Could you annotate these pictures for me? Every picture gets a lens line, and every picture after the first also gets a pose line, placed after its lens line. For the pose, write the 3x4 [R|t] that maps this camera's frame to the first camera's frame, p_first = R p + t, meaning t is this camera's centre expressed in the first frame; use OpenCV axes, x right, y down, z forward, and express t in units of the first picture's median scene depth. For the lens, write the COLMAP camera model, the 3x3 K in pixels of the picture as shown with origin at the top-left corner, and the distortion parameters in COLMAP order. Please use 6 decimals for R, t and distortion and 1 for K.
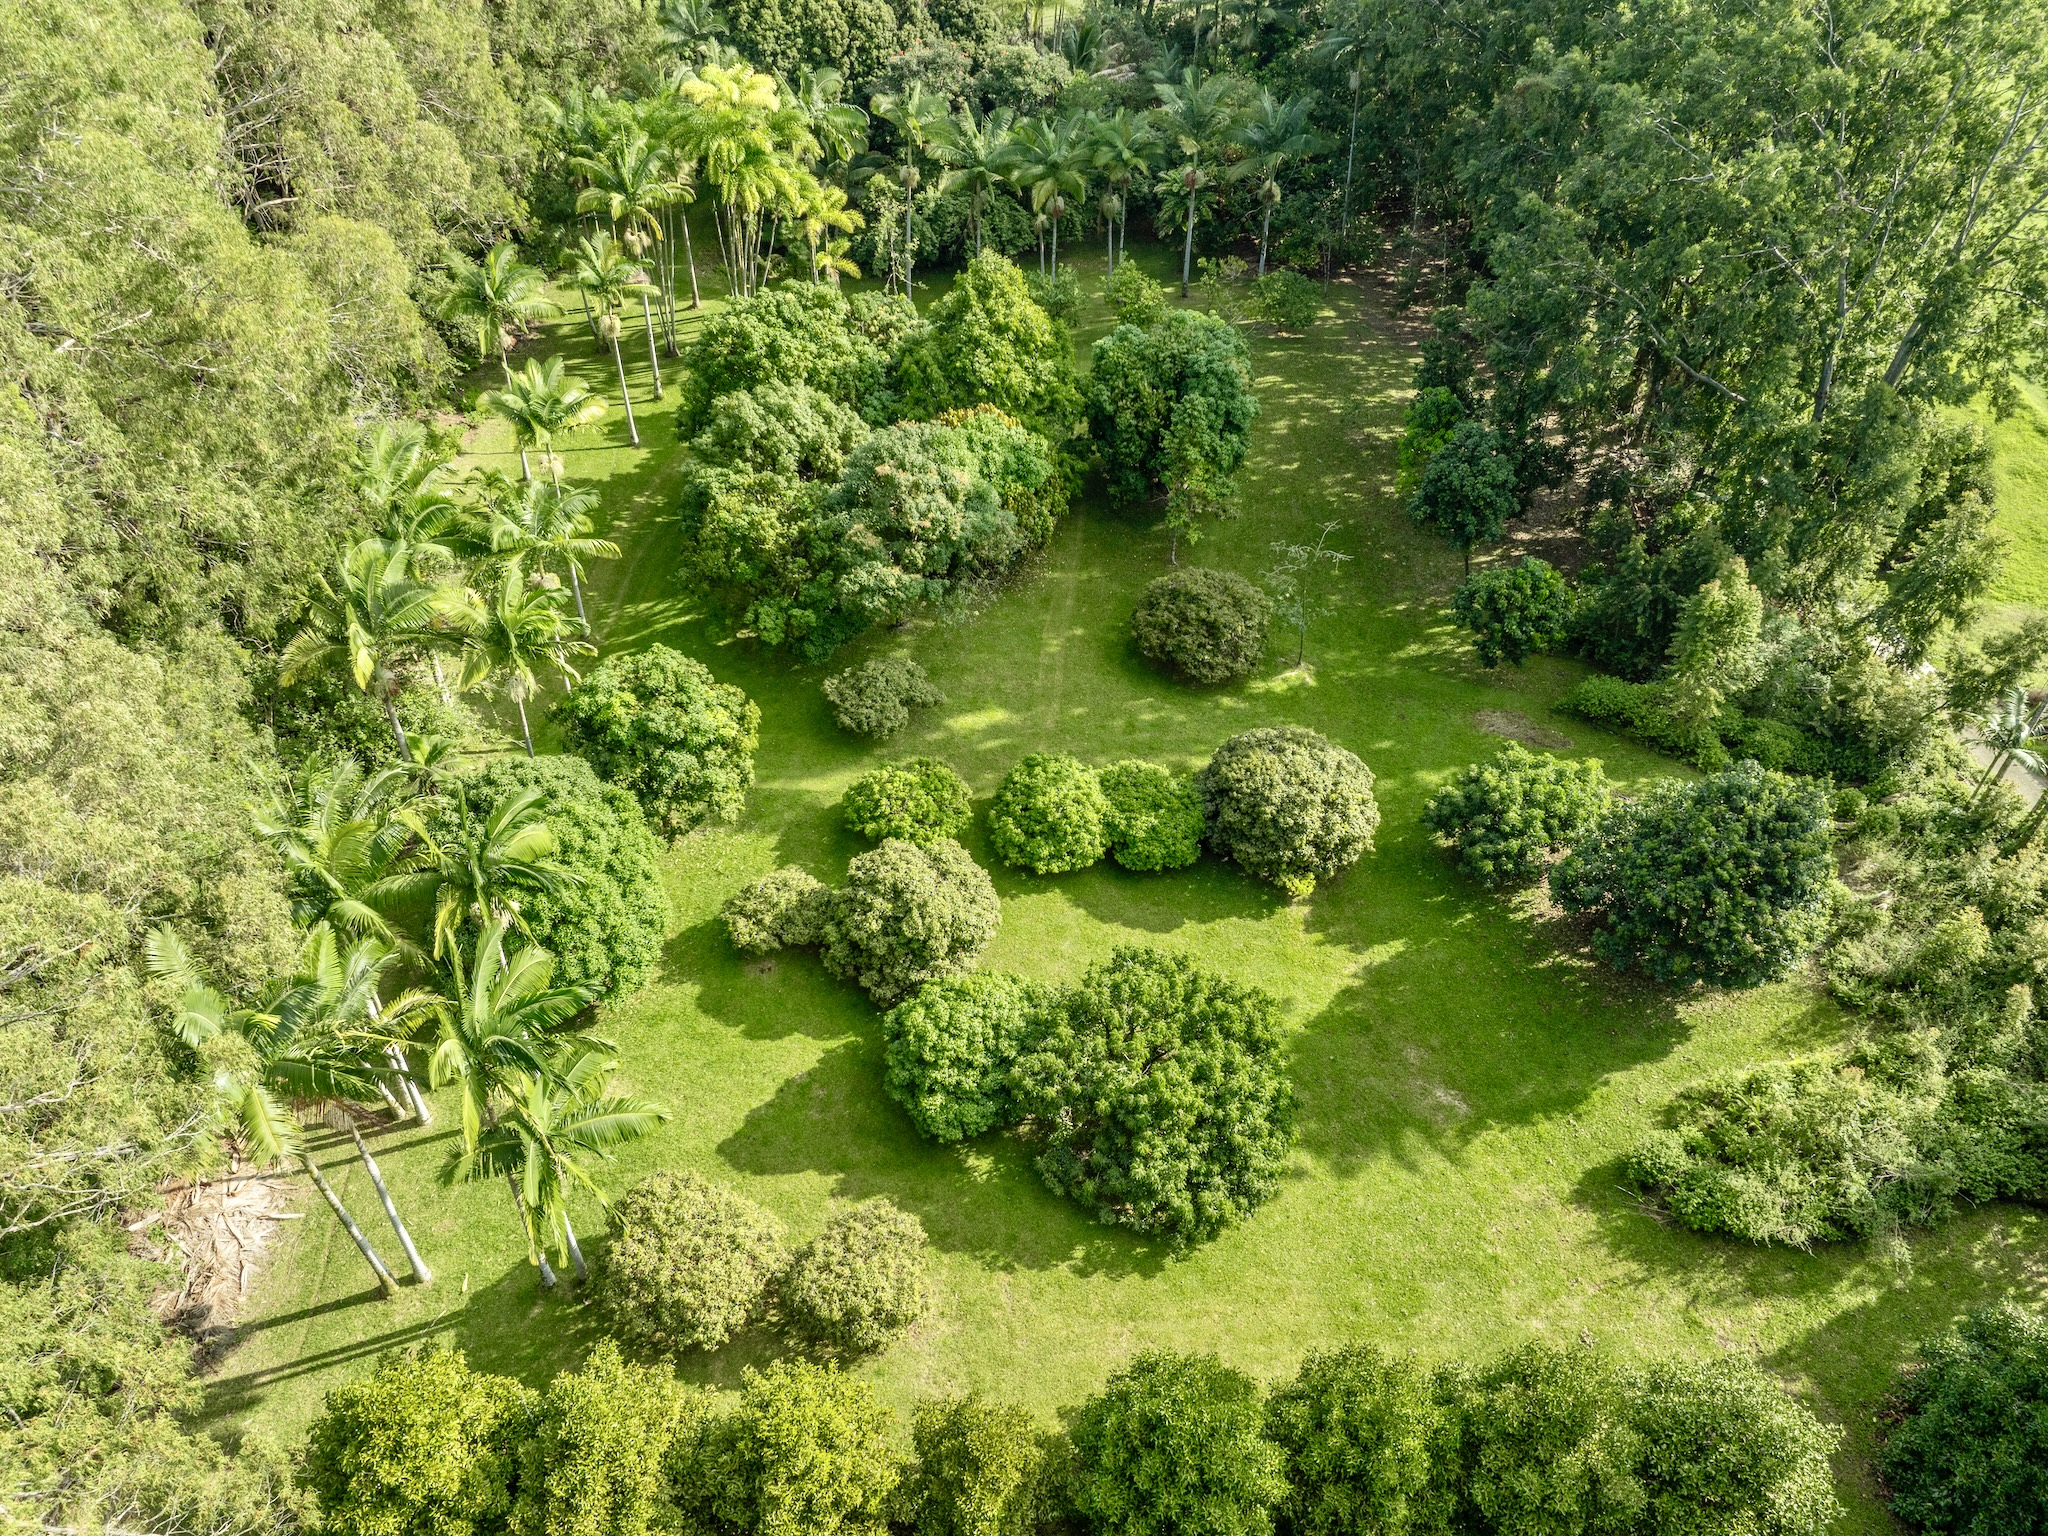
lens RADIAL K [[1443.7, 0, 1024.4], [0, 1443.7, 773.0], [0, 0, 1]] dist [-0.040155, -0.001147]
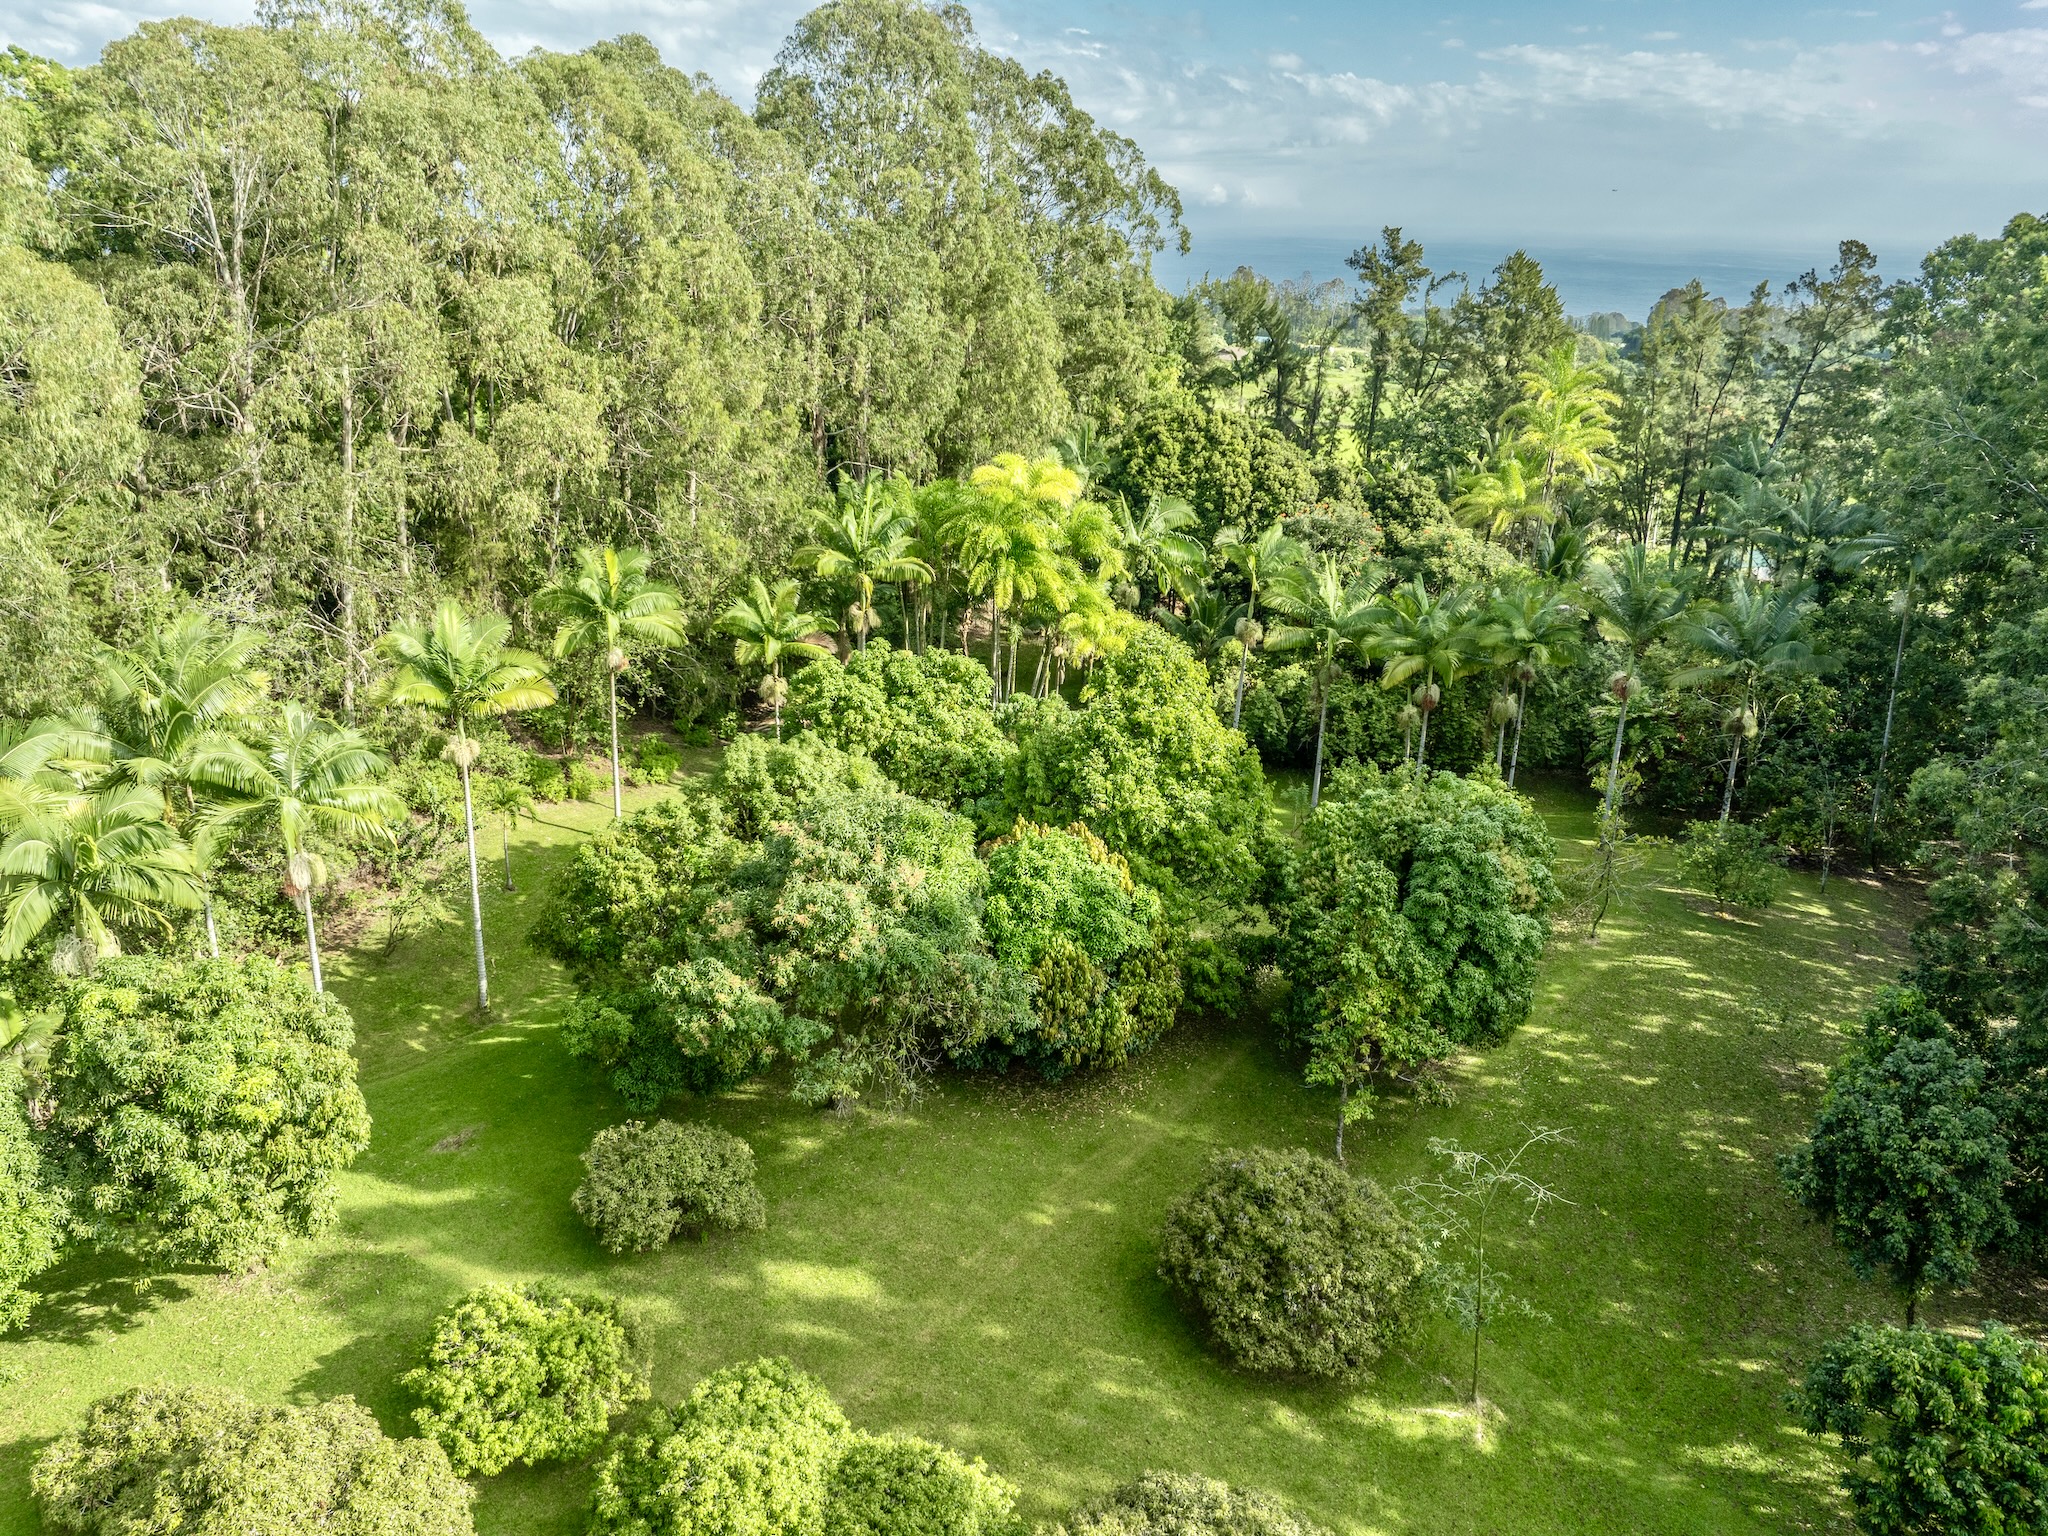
lens RADIAL K [[1443.7, 0, 1027.6], [0, 1443.7, 767.1], [0, 0, 1]] dist [-0.040155, -0.001147]
pose [[0.881947, 0.170107, -0.439582, 0.181988], [-0.337594, 0.878801, -0.337251, -0.037867], [0.328937, 0.445838, 0.832484, 0.332046]]
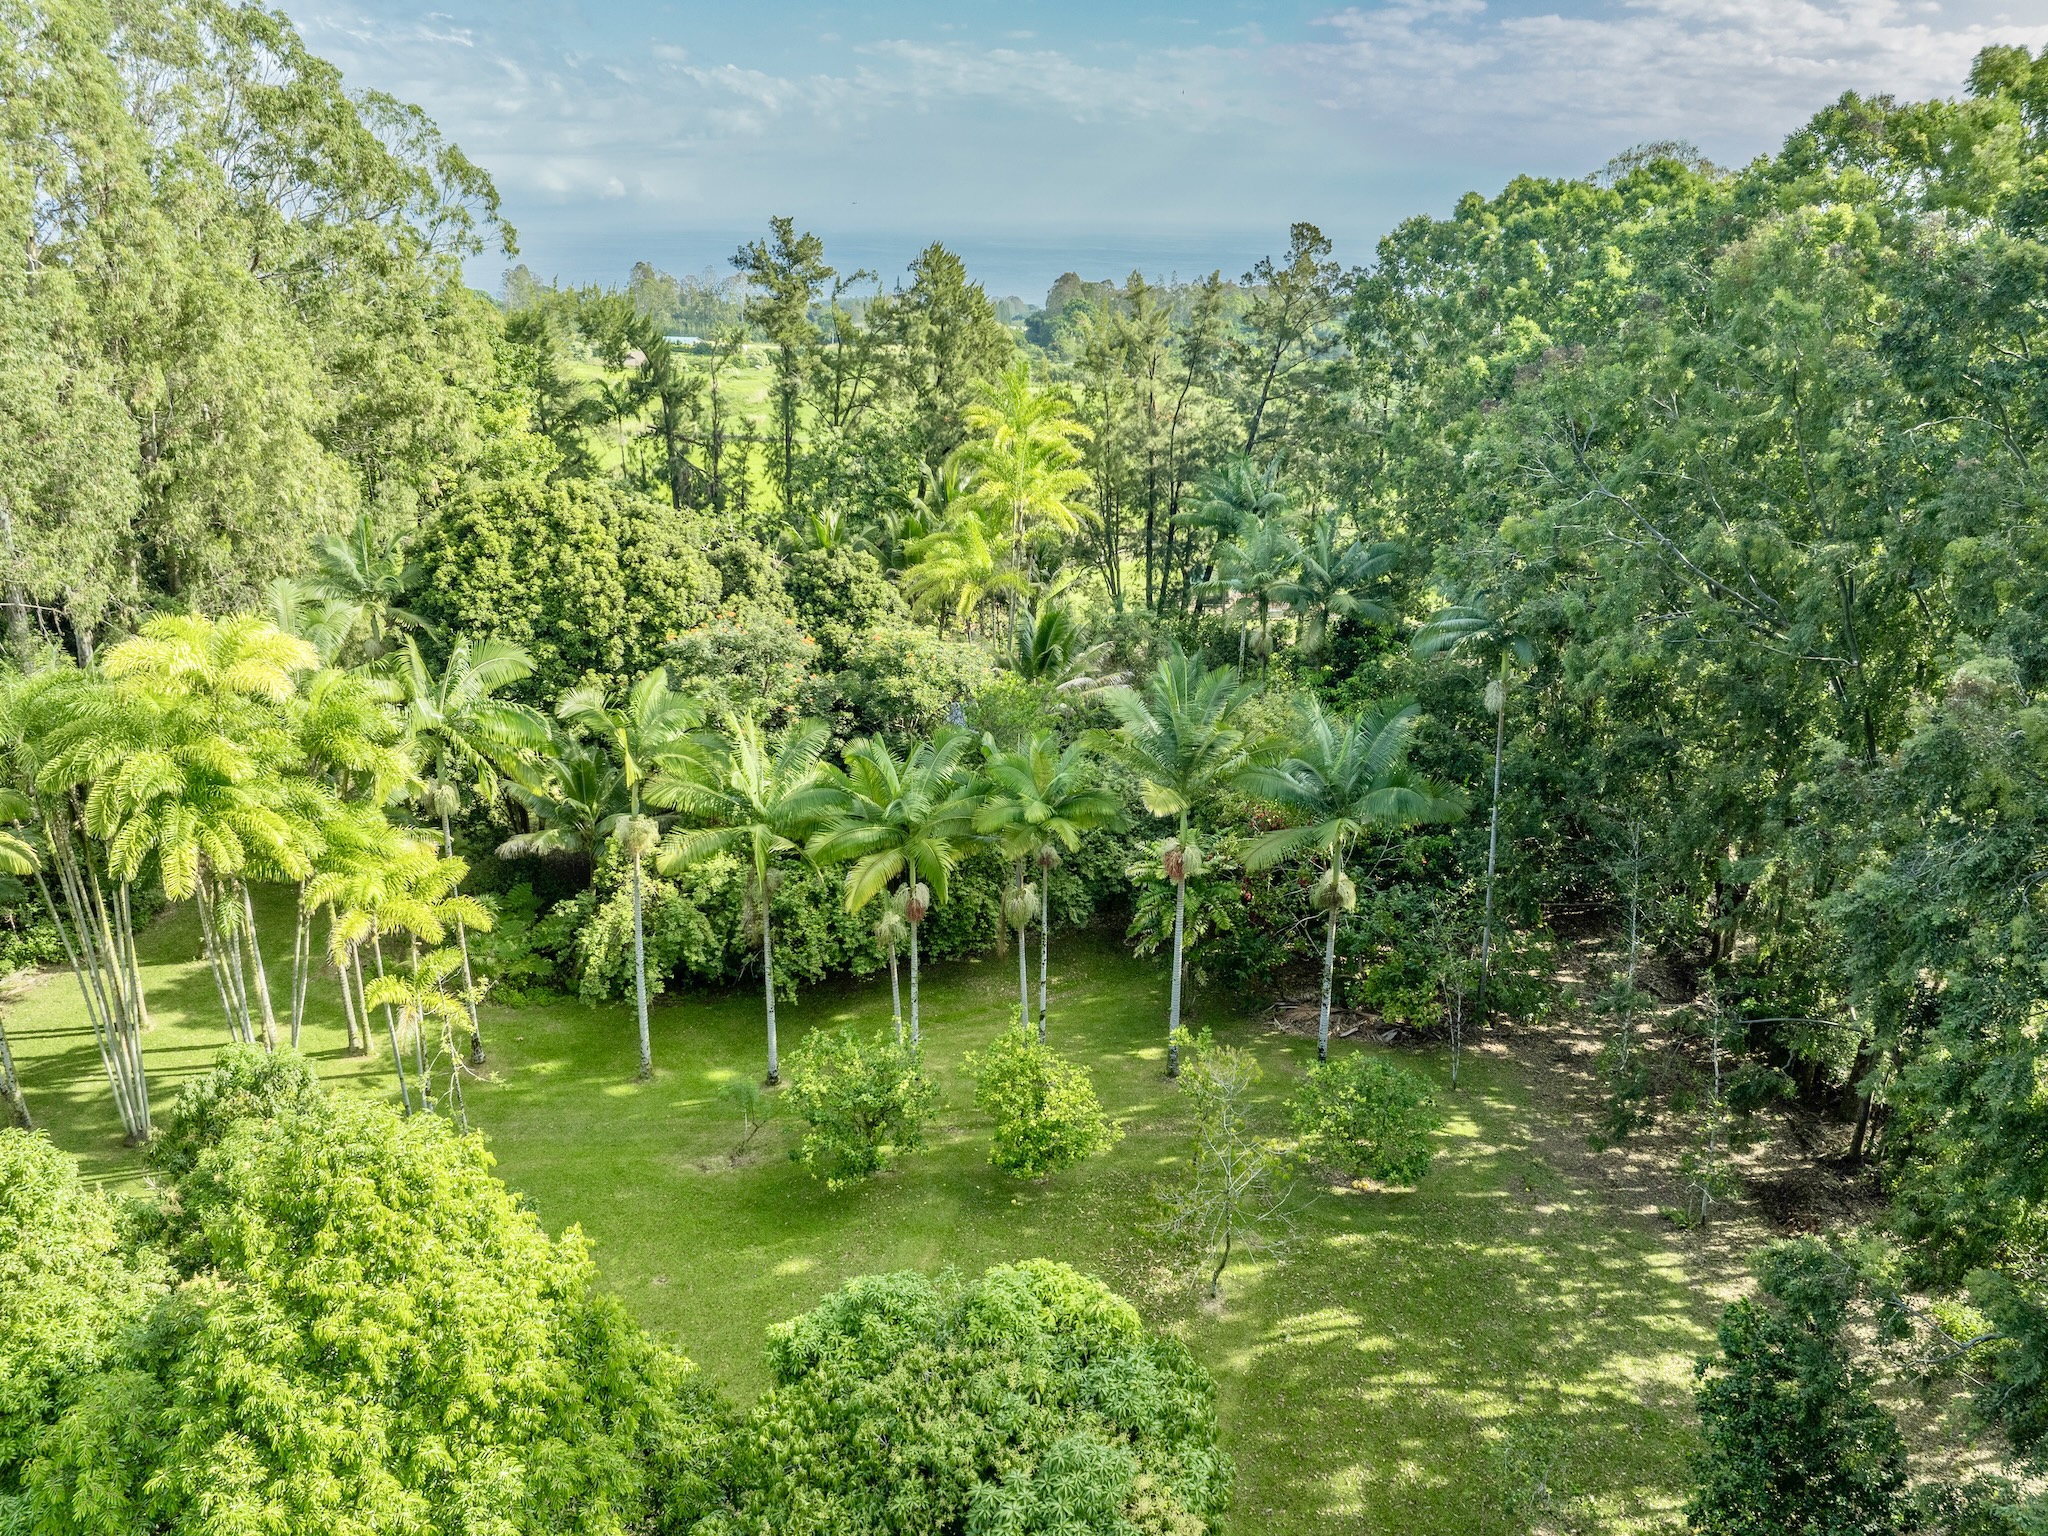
lens RADIAL K [[1443.7, 0, 1030.4], [0, 1443.7, 758.3], [0, 0, 1]] dist [-0.040155, -0.001147]
pose [[0.994712, 0.037041, -0.095792, 0.116128], [-0.073598, 0.907625, -0.413279, -0.239606], [0.071635, 0.418144, 0.905552, 0.533528]]
